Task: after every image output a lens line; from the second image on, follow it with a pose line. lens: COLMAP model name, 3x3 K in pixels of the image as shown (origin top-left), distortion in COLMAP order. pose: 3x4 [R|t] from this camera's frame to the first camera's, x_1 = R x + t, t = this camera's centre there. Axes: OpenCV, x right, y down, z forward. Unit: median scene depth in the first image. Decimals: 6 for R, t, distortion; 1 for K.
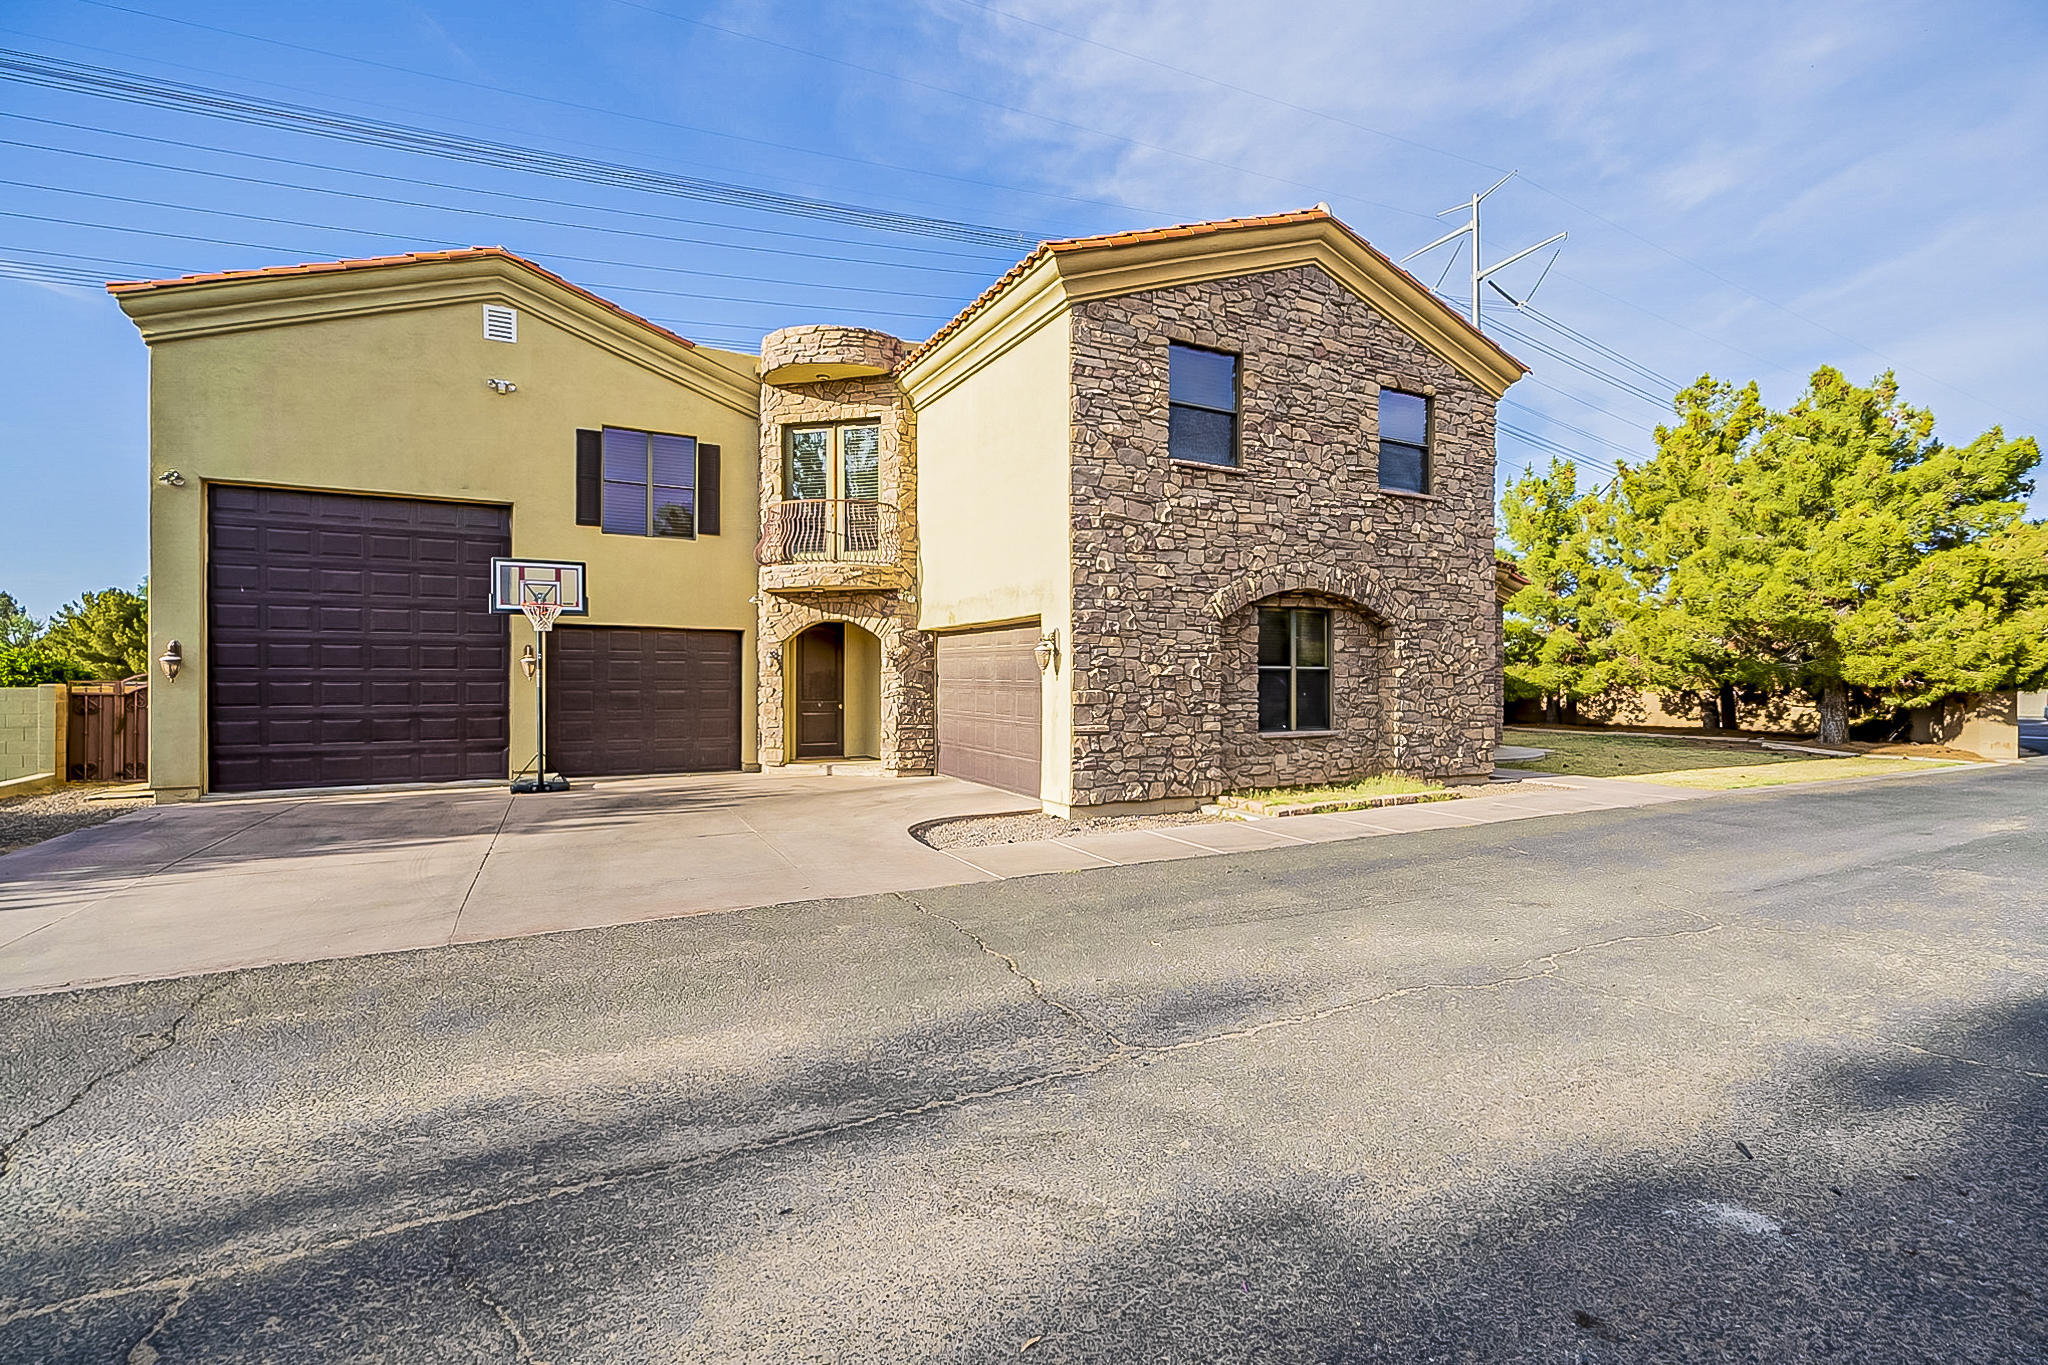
lens RADIAL K [[937.1, 0, 1023.5], [0, 937.1, 672.0], [0, 0, 1]] dist [-0.000060, 0.001022]
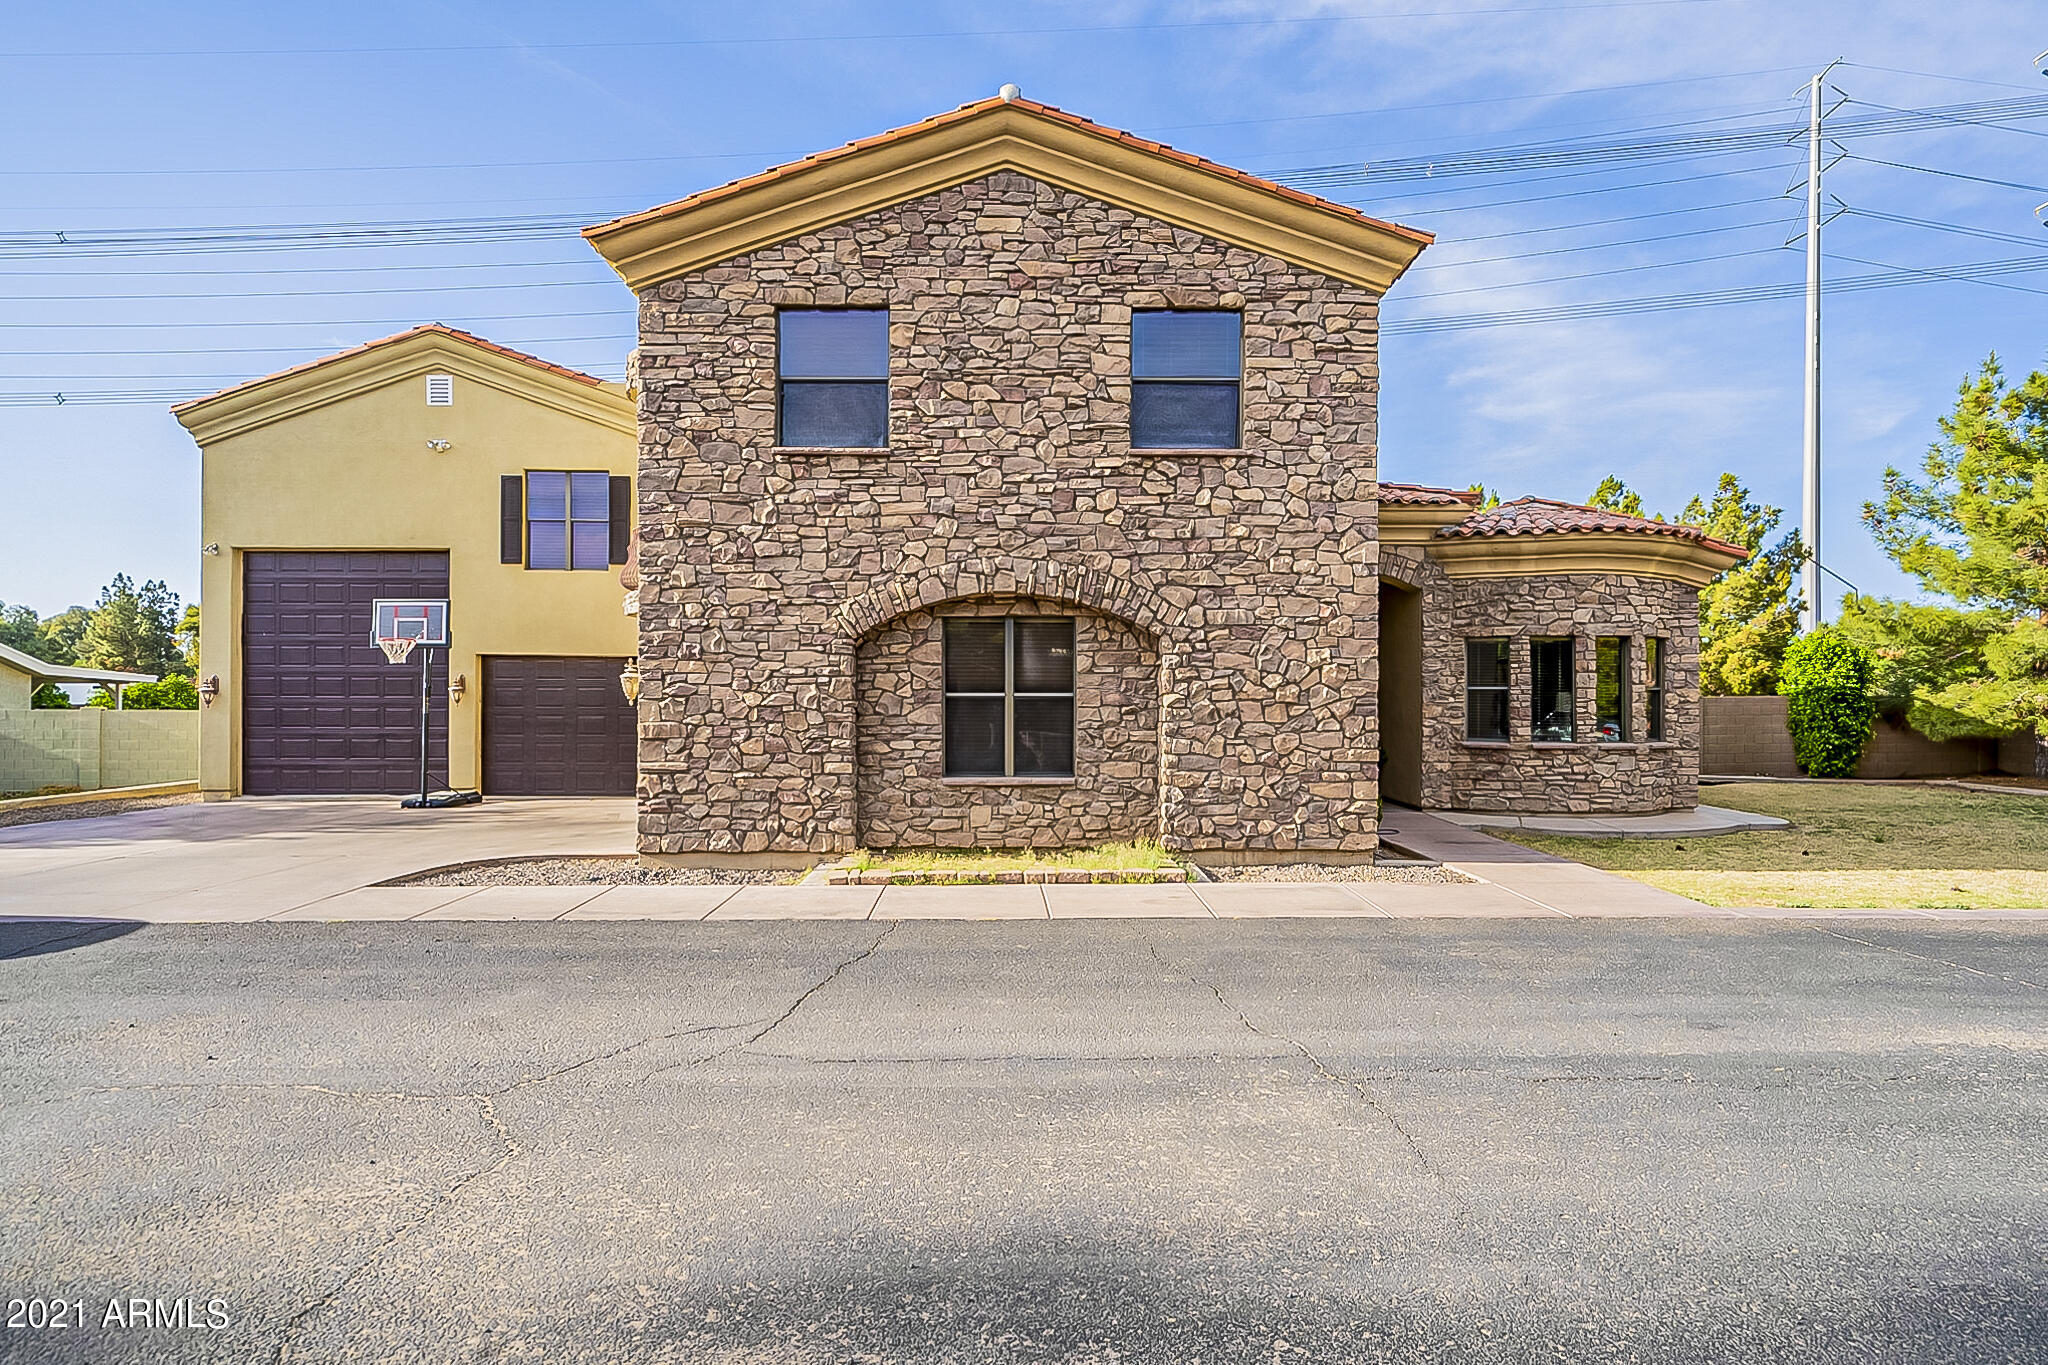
lens RADIAL K [[1032.4, 0, 1024.0], [0, 1032.4, 682.5], [0, 0, 1]] dist [0.003555, 0.001224]
pose [[0.881449, -0.007306, -0.472222, 0.728032], [0.003883, 0.999959, -0.008222, -0.007637], [0.472263, 0.005413, 0.881441, 0.267079]]
